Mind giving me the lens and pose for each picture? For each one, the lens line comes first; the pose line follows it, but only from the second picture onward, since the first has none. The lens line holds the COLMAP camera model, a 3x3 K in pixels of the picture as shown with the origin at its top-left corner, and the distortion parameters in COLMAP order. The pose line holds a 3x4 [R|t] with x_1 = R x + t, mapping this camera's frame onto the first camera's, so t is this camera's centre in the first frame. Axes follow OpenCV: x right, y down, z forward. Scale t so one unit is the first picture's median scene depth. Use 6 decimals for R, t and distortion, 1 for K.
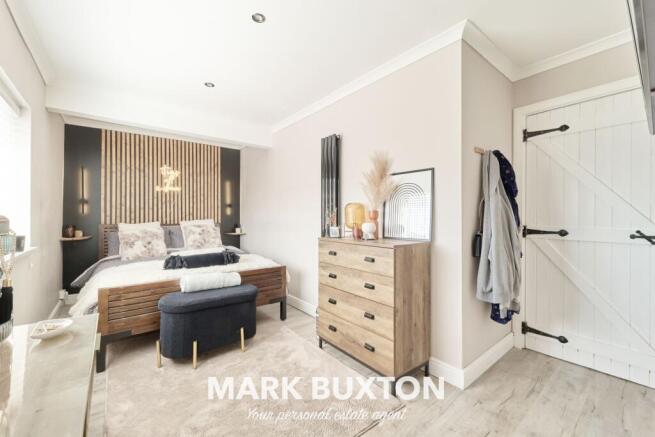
lens RADIAL K [[269.9, 0, 326.8], [0, 269.9, 216.5], [0, 0, 1]] dist [-0.000619, 0.000175]
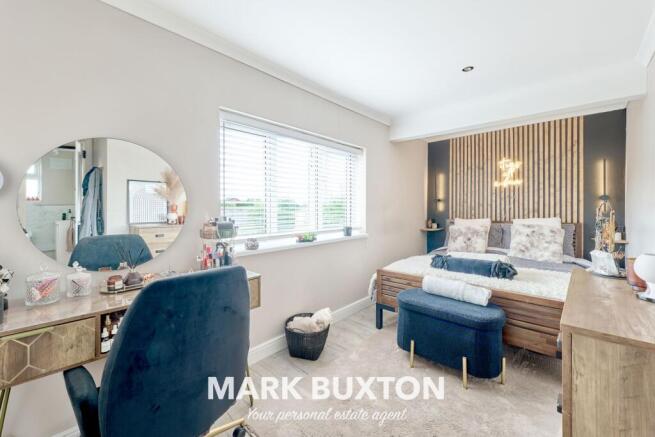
lens RADIAL K [[269.9, 0, 329.0], [0, 269.9, 209.8], [0, 0, 1]] dist [-0.000619, 0.000175]
pose [[0.154631, 0.008156, -0.987939, 0.238822], [0.005203, 0.999945, 0.009070, -0.023640], [0.987959, -0.006543, 0.154580, 0.262830]]
